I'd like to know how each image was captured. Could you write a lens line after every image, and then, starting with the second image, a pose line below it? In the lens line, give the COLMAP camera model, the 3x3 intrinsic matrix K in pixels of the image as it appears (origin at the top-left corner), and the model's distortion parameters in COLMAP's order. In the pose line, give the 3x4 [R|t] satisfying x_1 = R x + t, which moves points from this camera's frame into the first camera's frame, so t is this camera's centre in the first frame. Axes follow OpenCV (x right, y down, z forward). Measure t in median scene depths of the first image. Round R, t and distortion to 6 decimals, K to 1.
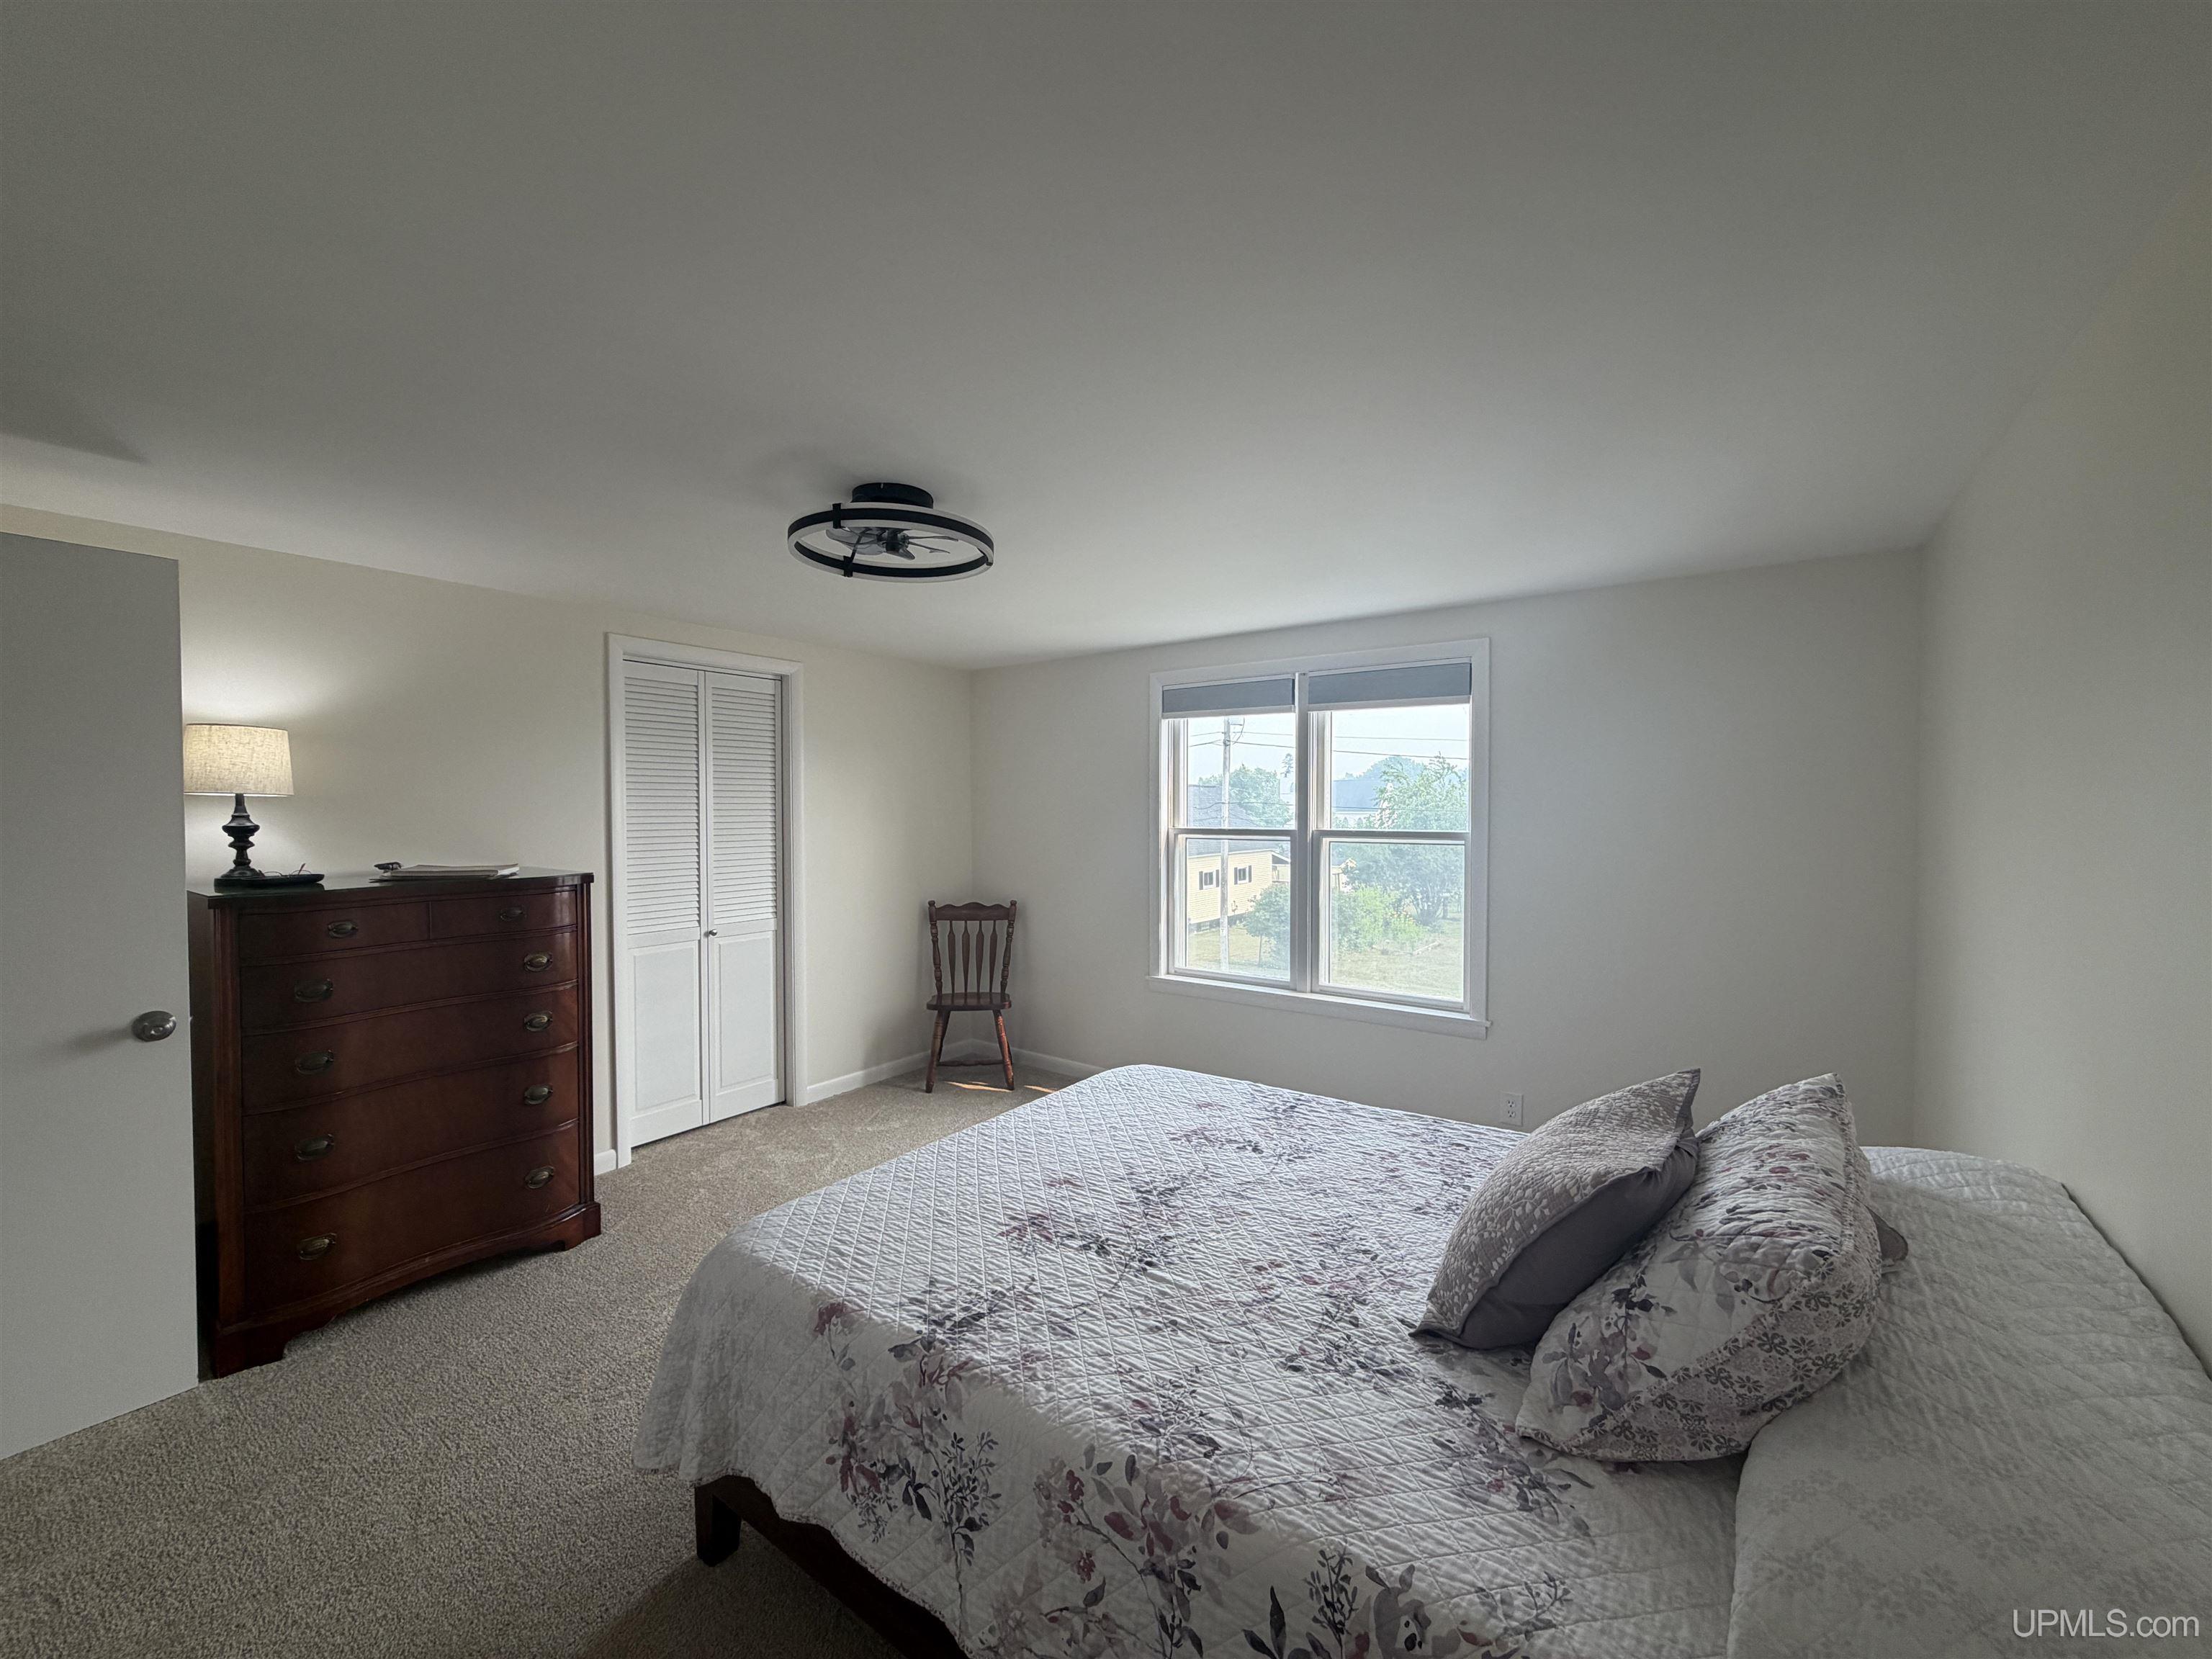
lens RADIAL K [[877.0, 0, 1099.8], [0, 877.0, 824.6], [0, 0, 1]] dist [-0.002105, -0.000612]
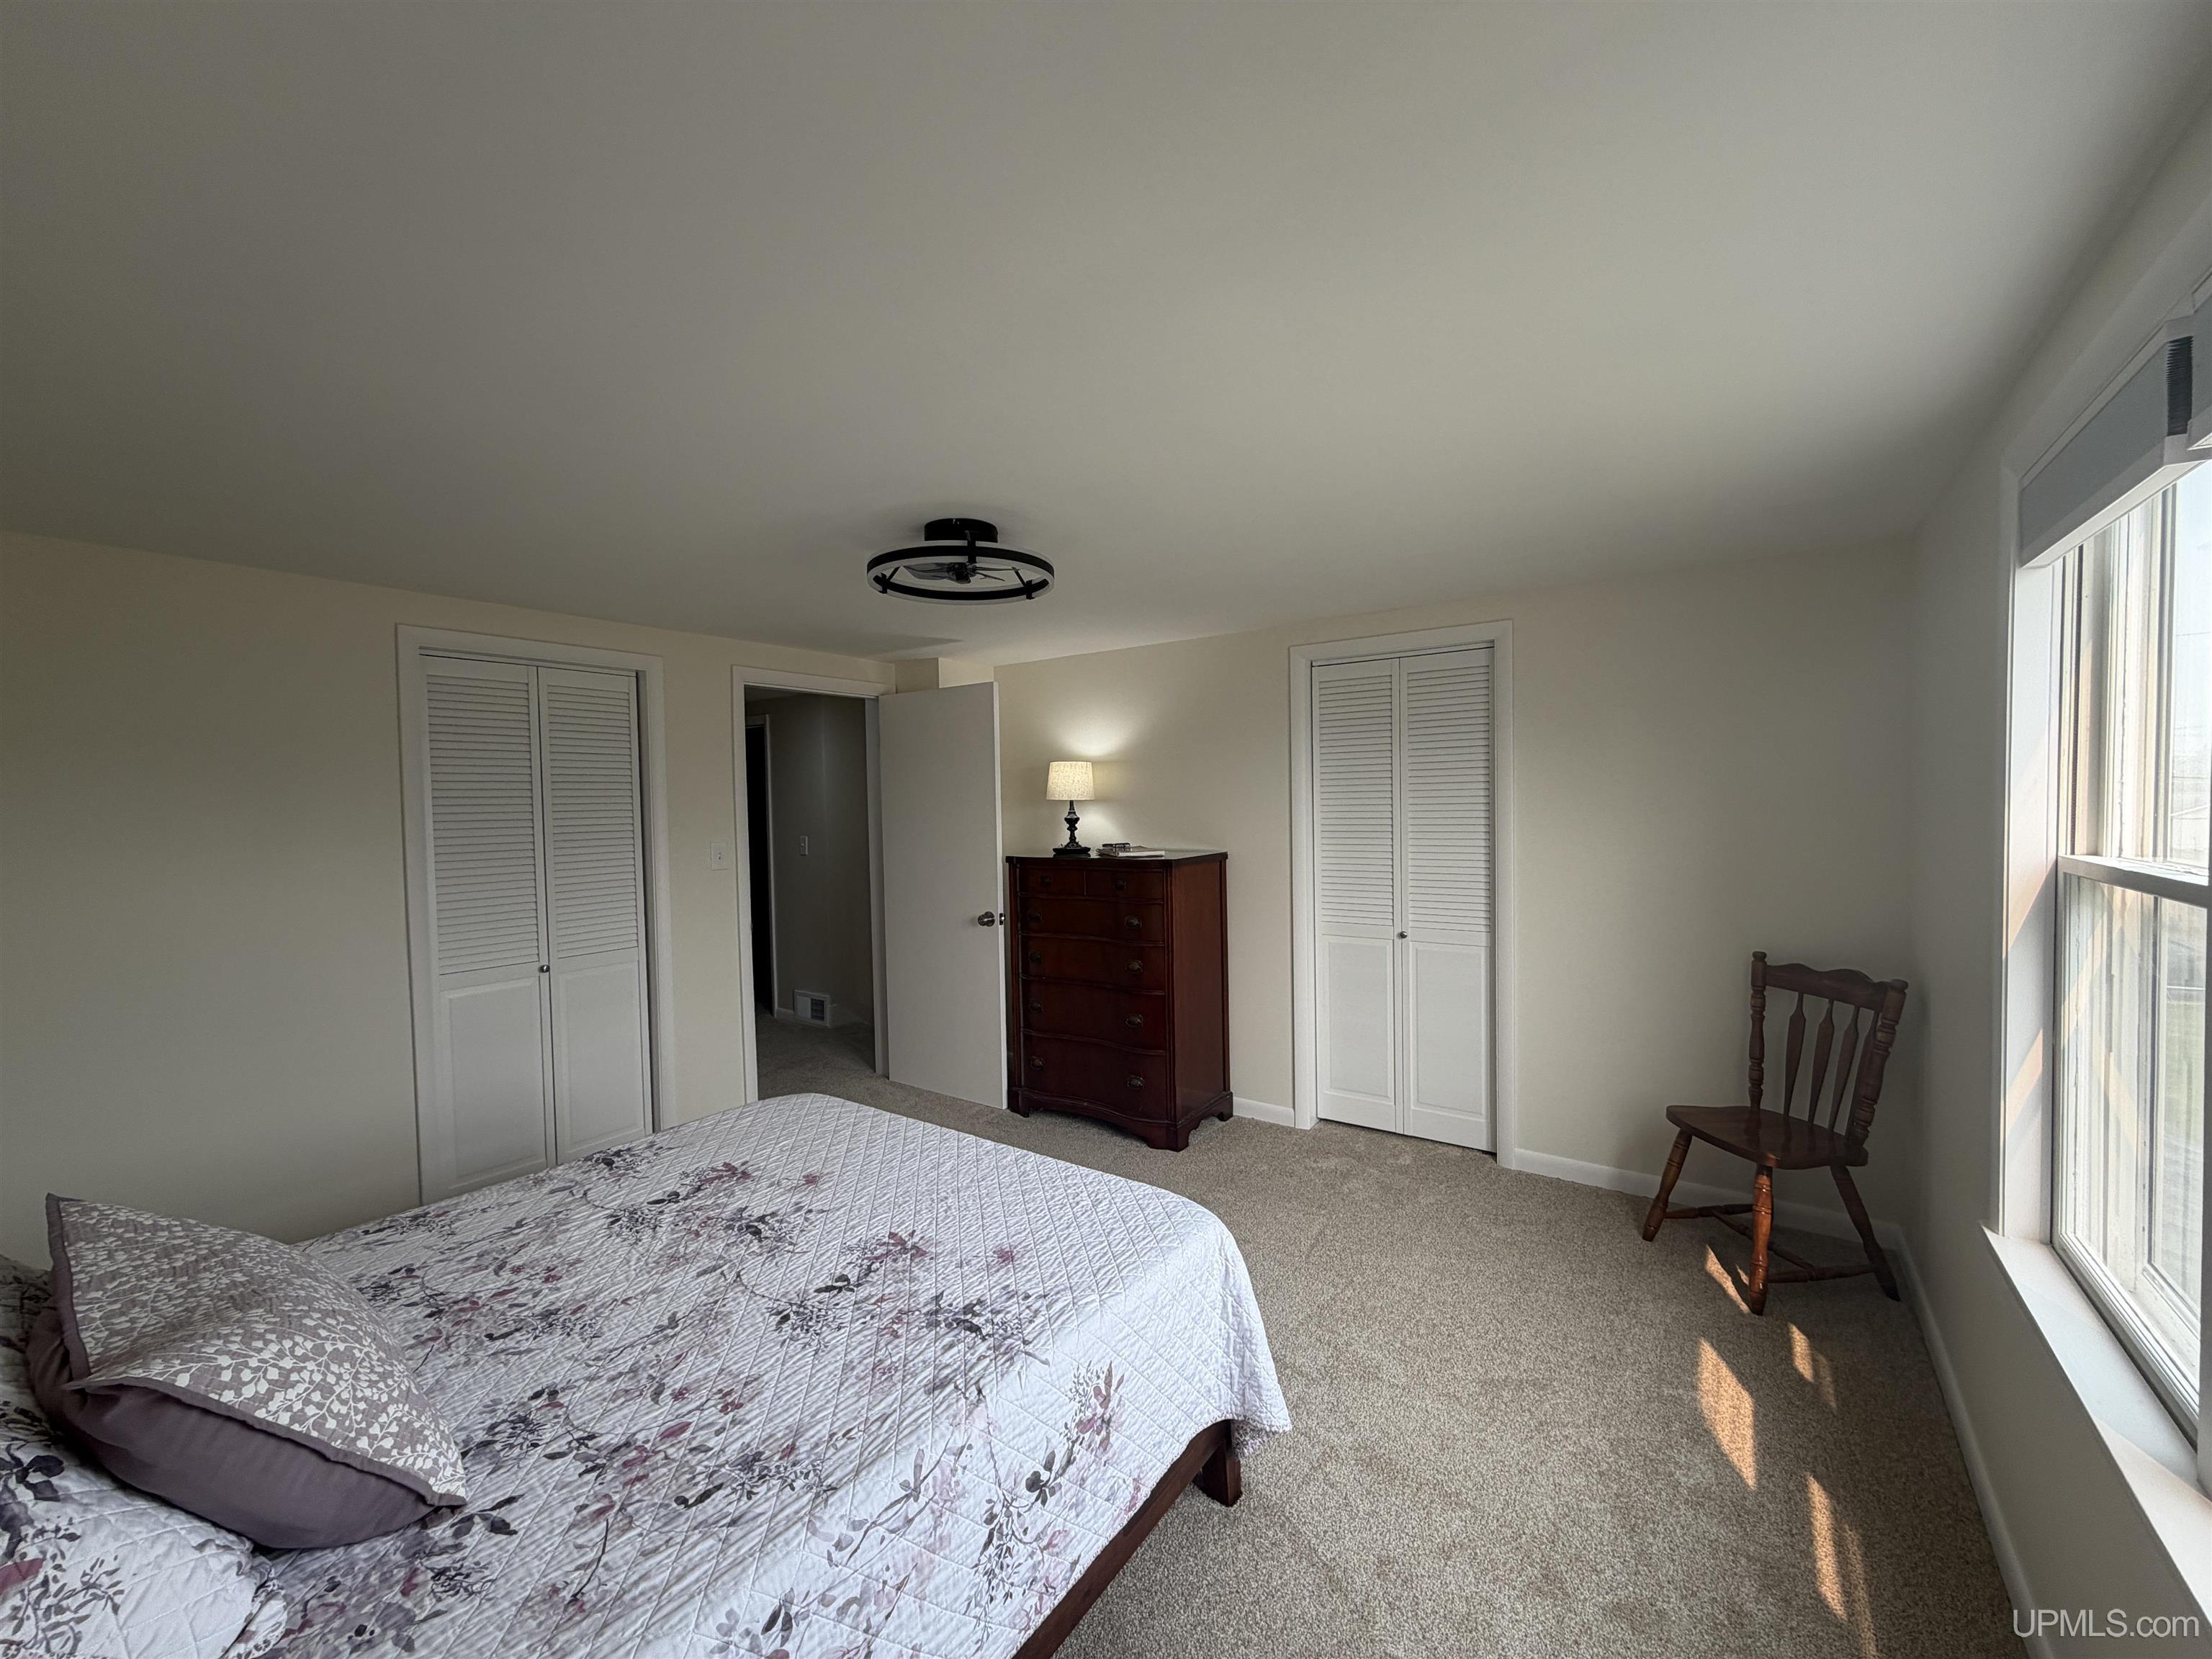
lens RADIAL K [[877.0, 0, 1101.7], [0, 877.0, 826.2], [0, 0, 1]] dist [-0.002105, -0.000612]
pose [[0.017050, 0.029988, -0.999405, 0.714089], [0.000434, 0.999550, 0.029999, -0.032159], [0.999855, -0.000946, 0.017029, 0.955853]]
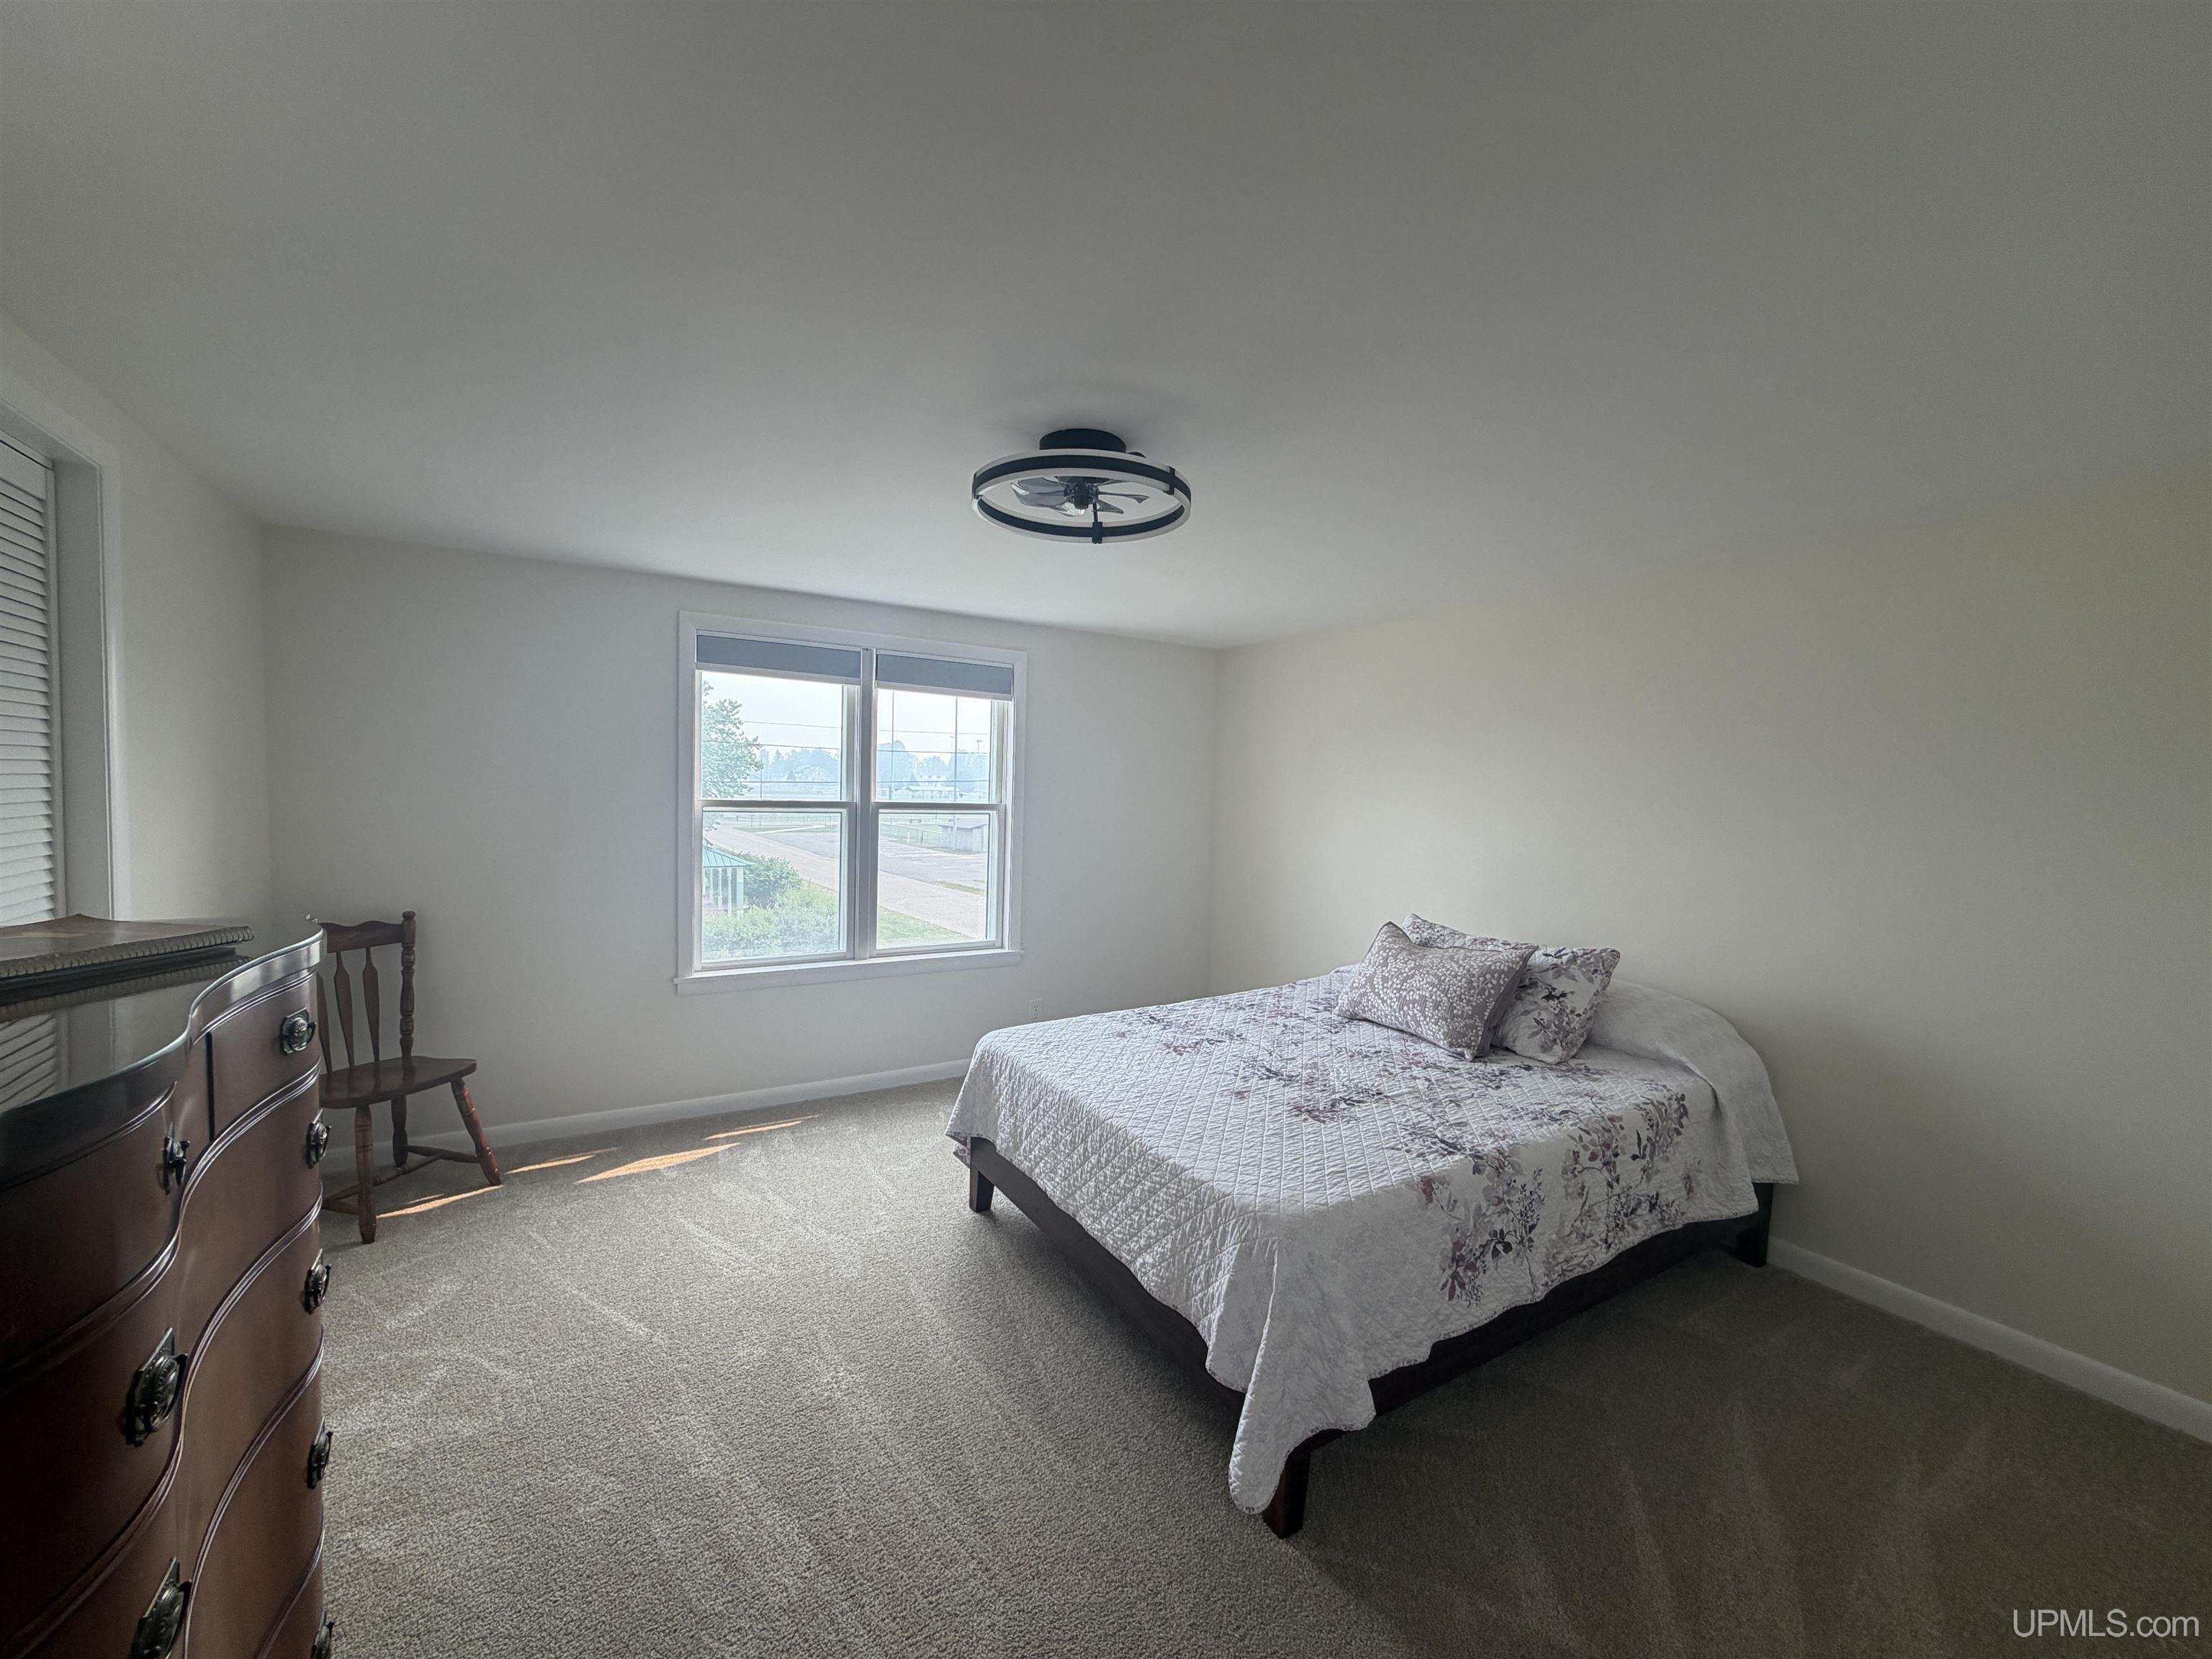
lens RADIAL K [[877.0, 0, 1096.1], [0, 877.0, 832.7], [0, 0, 1]] dist [-0.002105, -0.000612]
pose [[0.380595, -0.035654, 0.924054, -0.896282], [-0.010124, 0.999036, 0.042717, -0.007330], [-0.924686, -0.025613, 0.379868, 0.522545]]
